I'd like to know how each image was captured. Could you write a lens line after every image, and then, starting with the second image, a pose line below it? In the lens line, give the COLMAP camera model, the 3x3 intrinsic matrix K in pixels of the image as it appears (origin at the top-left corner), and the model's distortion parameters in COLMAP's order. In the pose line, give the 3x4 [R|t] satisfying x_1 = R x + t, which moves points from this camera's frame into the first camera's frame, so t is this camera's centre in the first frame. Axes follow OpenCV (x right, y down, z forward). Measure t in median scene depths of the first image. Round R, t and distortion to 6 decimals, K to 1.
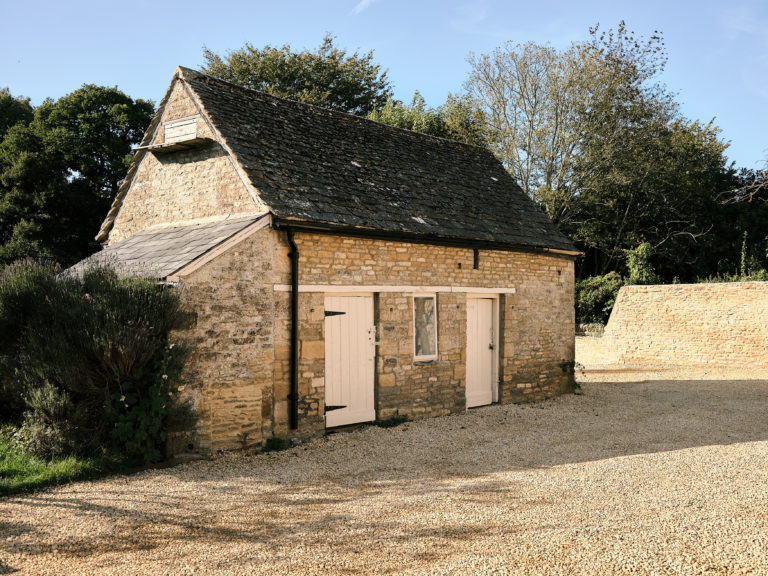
lens RADIAL K [[809.5, 0, 382.5], [0, 809.5, 270.8], [0, 0, 1]] dist [0.009281, 0.000983]
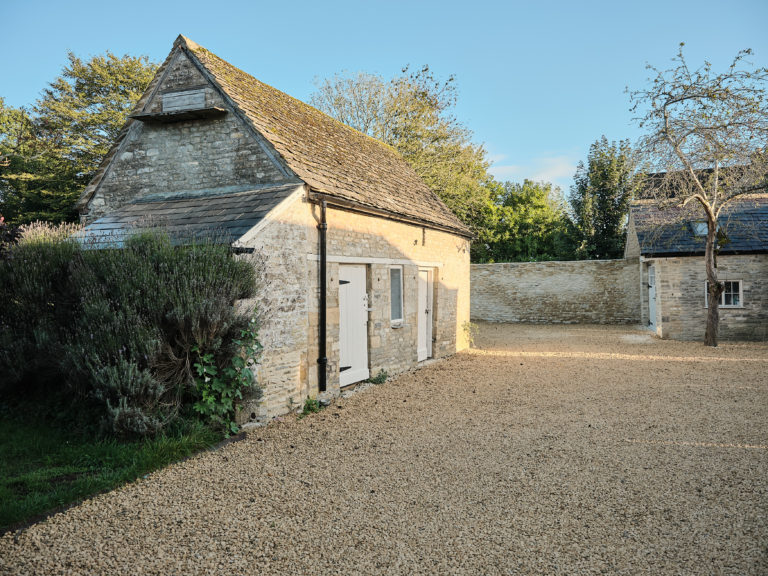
lens RADIAL K [[613.4, 0, 388.2], [0, 613.4, 285.4], [0, 0, 1]] dist [0.002211, 0.000326]
pose [[0.952929, -0.003294, 0.303174, -0.257970], [-0.011549, 0.998821, 0.047154, 0.017961], [-0.302972, -0.048436, 0.951768, 0.206840]]
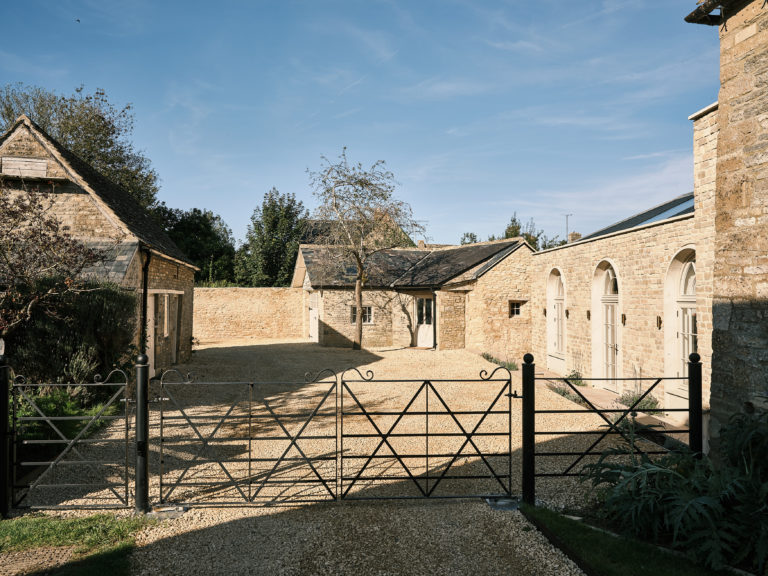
lens RADIAL K [[613.4, 0, 388.2], [0, 613.4, 285.4], [0, 0, 1]] dist [0.002211, 0.000326]
pose [[0.632397, 0.032188, 0.773975, -0.684022], [-0.049829, 0.998757, -0.000822, -0.010754], [-0.773040, -0.038047, 0.633215, -0.079663]]
